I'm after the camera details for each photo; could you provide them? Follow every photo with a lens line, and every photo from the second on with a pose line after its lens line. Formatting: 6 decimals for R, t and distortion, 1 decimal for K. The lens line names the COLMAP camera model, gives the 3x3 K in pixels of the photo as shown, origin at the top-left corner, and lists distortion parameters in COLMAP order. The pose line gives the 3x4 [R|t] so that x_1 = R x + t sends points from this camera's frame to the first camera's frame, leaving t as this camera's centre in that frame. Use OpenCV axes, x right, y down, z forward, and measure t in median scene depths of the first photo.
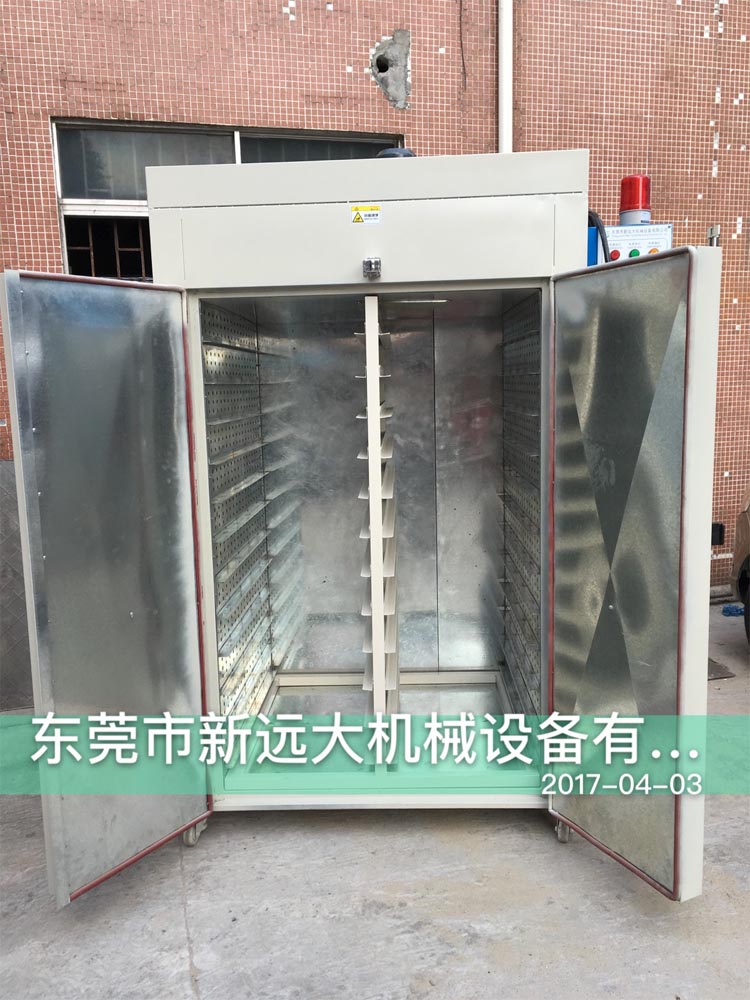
lens RADIAL K [[861.5, 0, 385.7], [0, 861.5, 502.6], [0, 0, 1]] dist [0.077079, -0.112926]
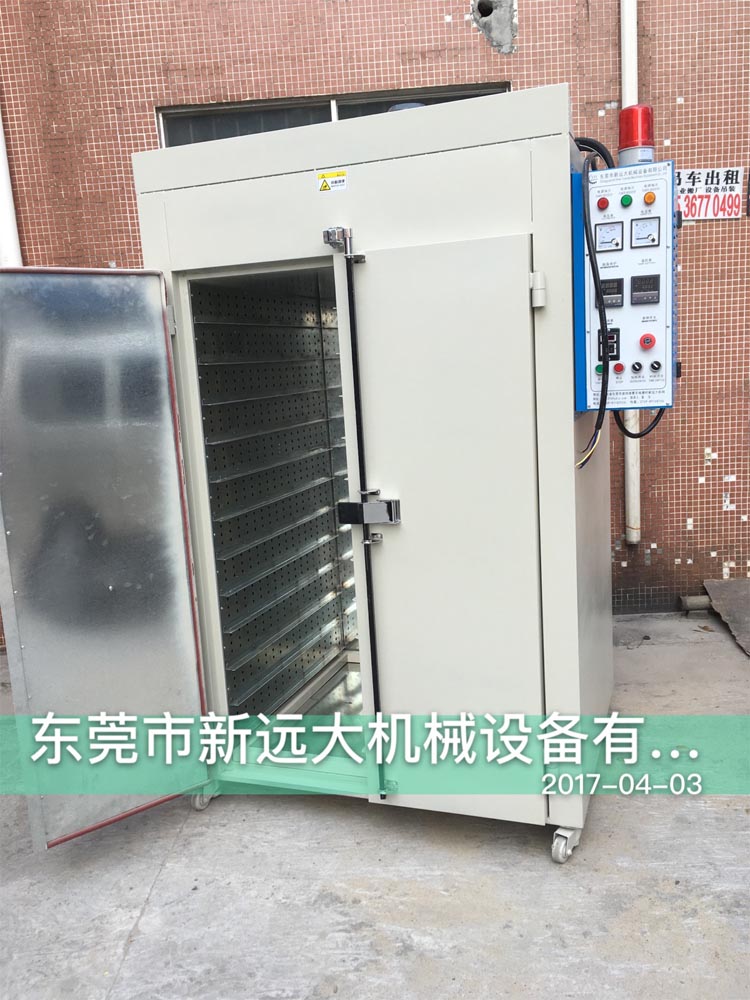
lens RADIAL K [[861.5, 0, 385.7], [0, 861.5, 502.6], [0, 0, 1]] dist [0.077079, -0.112926]
pose [[0.950434, 0.026201, -0.309821, 0.210507], [-0.013173, 0.998942, 0.044070, -0.015520], [0.310648, -0.037805, 0.949773, 0.066044]]
